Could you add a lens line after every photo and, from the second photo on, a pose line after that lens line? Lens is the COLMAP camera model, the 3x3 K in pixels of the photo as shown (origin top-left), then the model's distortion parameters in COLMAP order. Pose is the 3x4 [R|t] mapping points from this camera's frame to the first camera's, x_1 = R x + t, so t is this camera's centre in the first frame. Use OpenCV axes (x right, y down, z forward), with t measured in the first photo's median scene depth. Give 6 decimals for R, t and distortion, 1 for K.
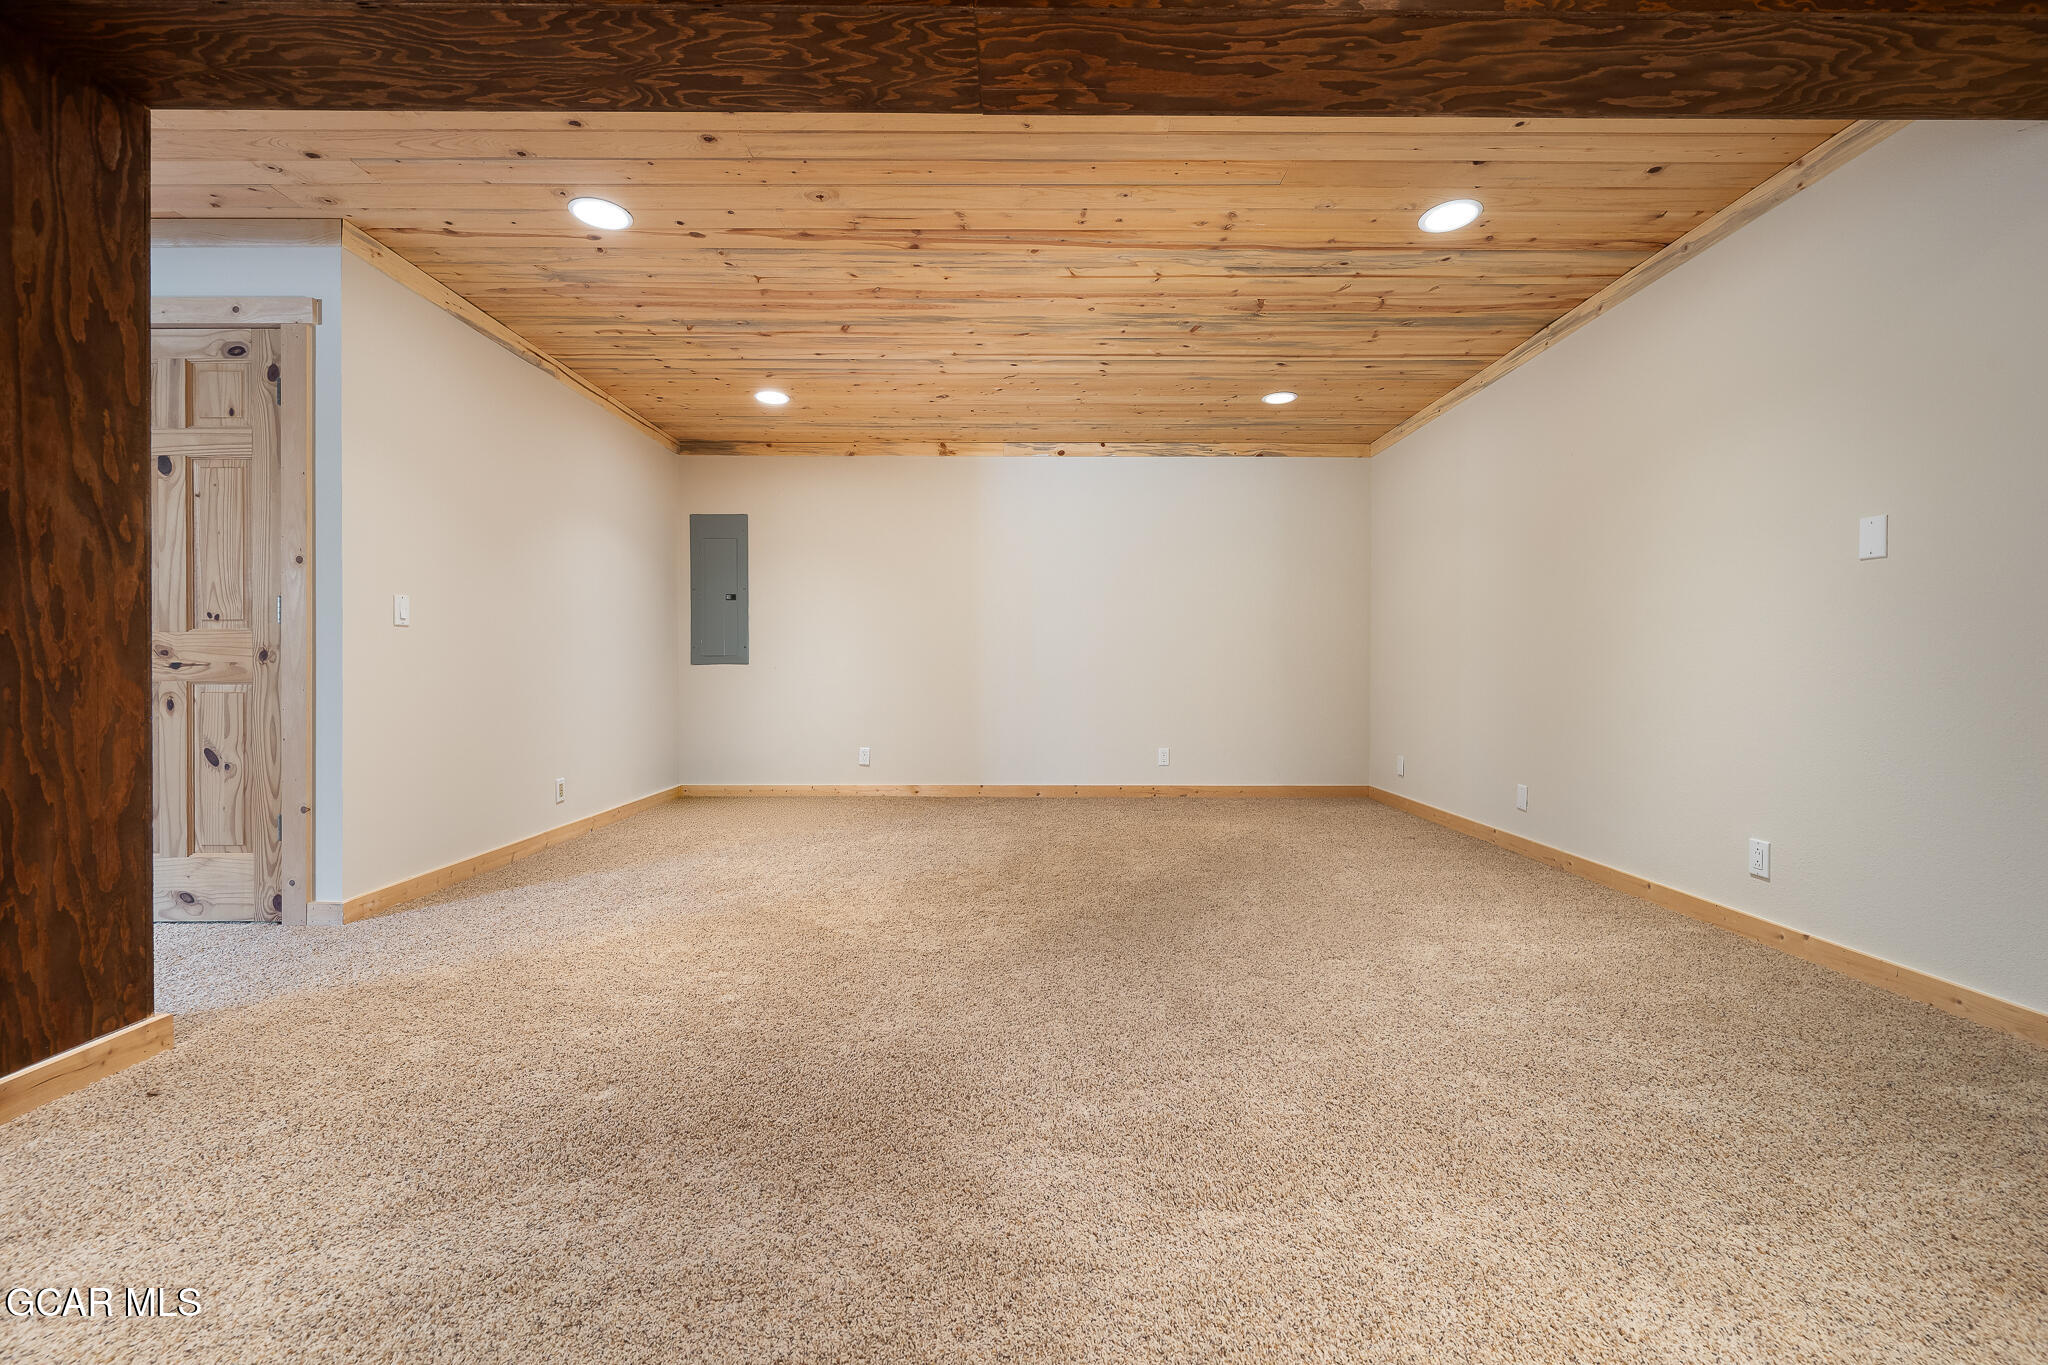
lens RADIAL K [[797.0, 0, 1024.3], [0, 797.0, 669.5], [0, 0, 1]] dist [-0.002899, -0.000118]
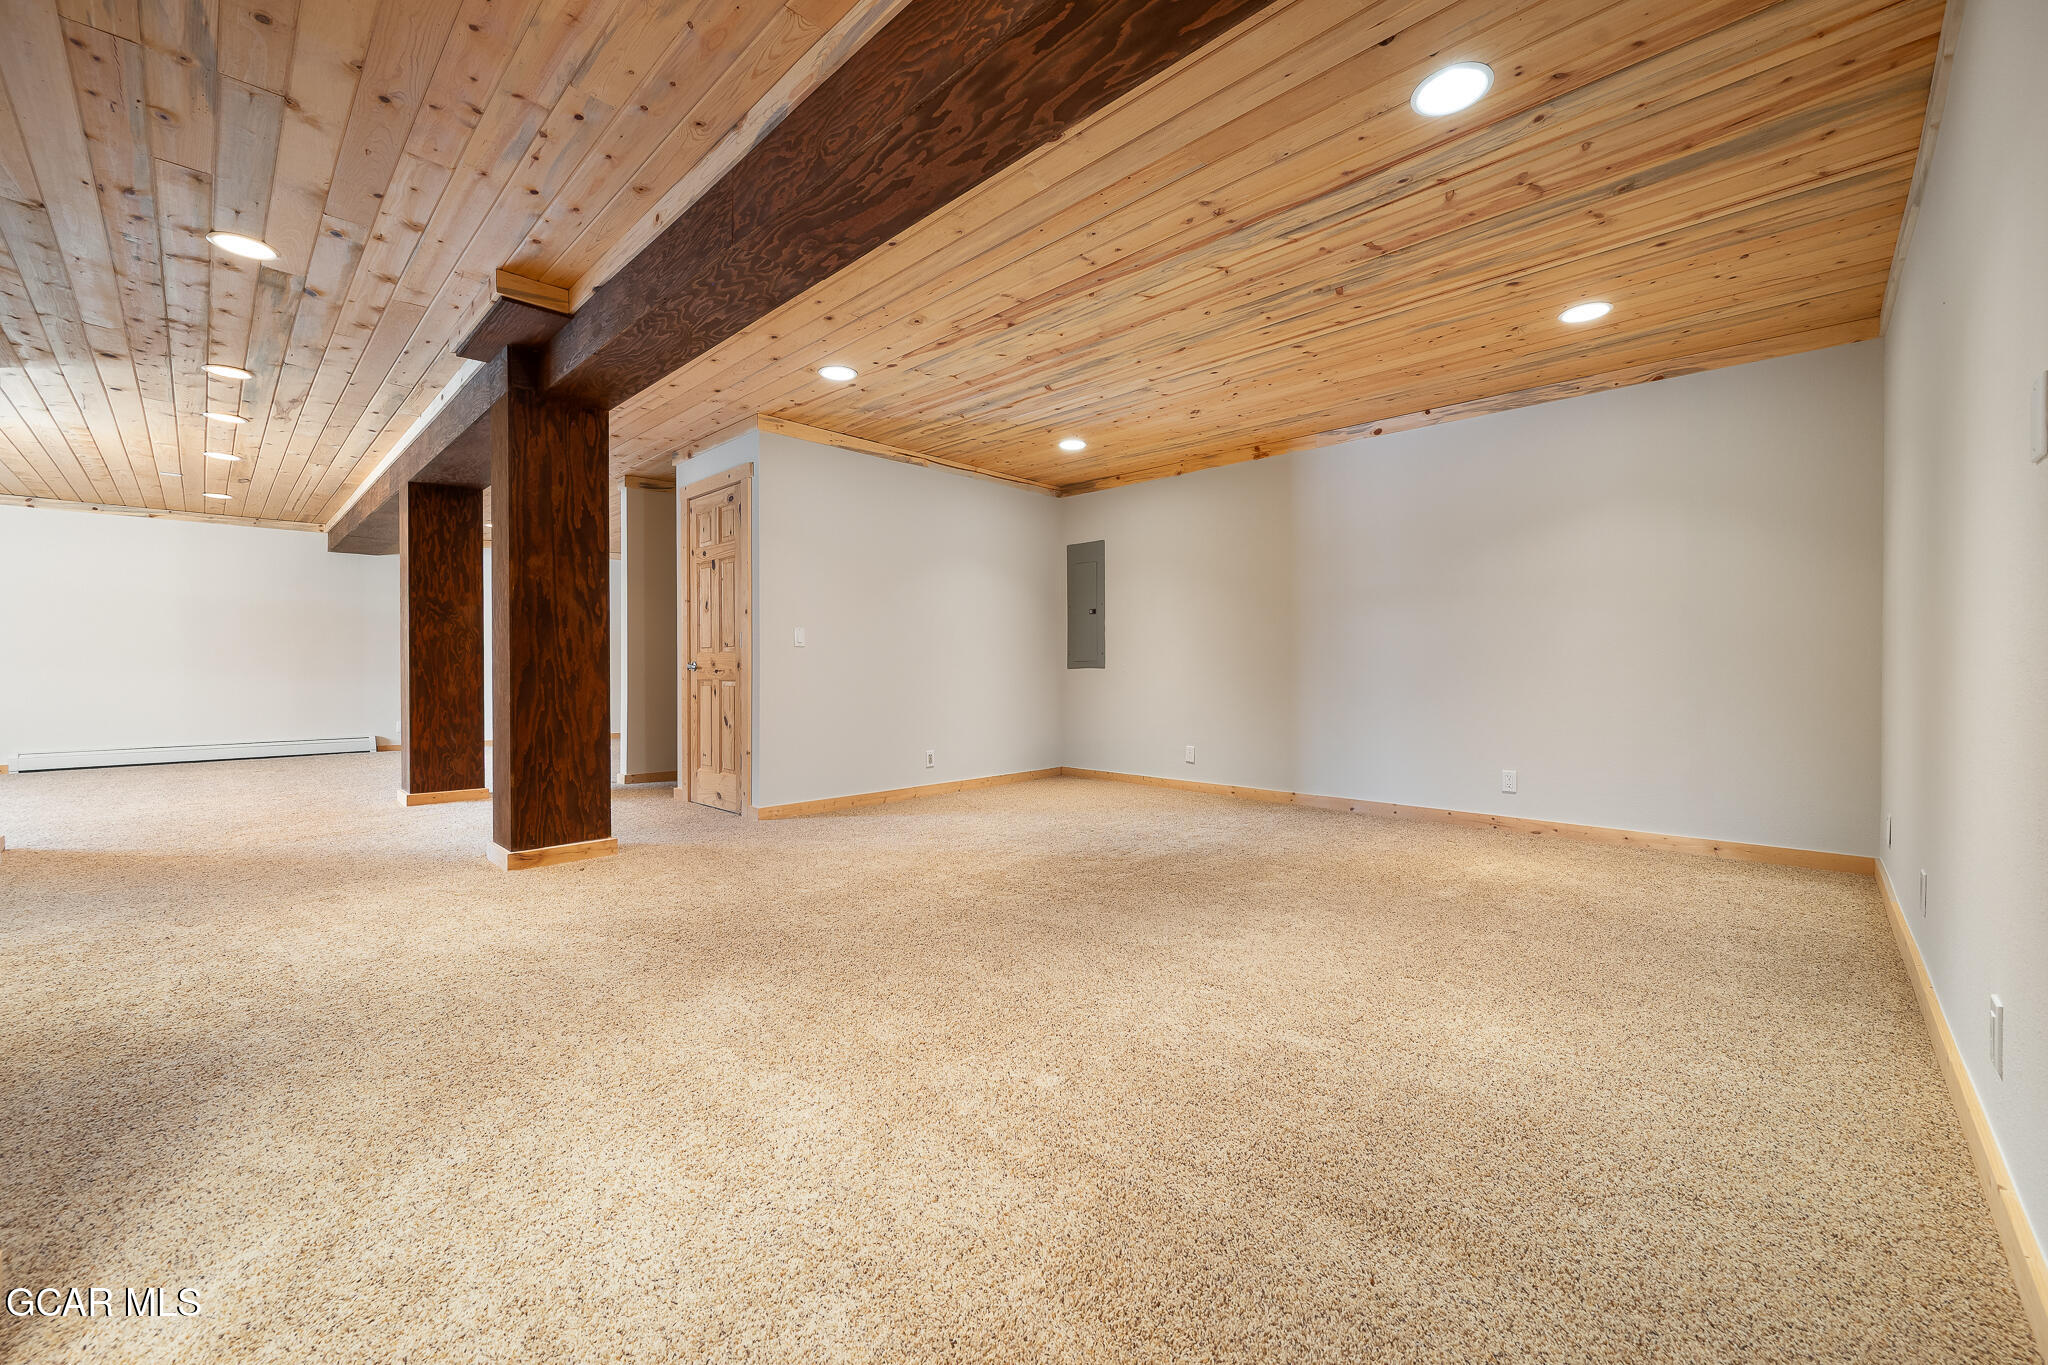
lens RADIAL K [[797.0, 0, 1024.3], [0, 797.0, 669.5], [0, 0, 1]] dist [-0.002899, -0.000118]
pose [[0.719250, -0.001956, -0.694748, 0.686399], [0.001207, 0.999998, -0.001566, -0.004909], [0.694750, 0.000287, 0.719251, 0.137705]]
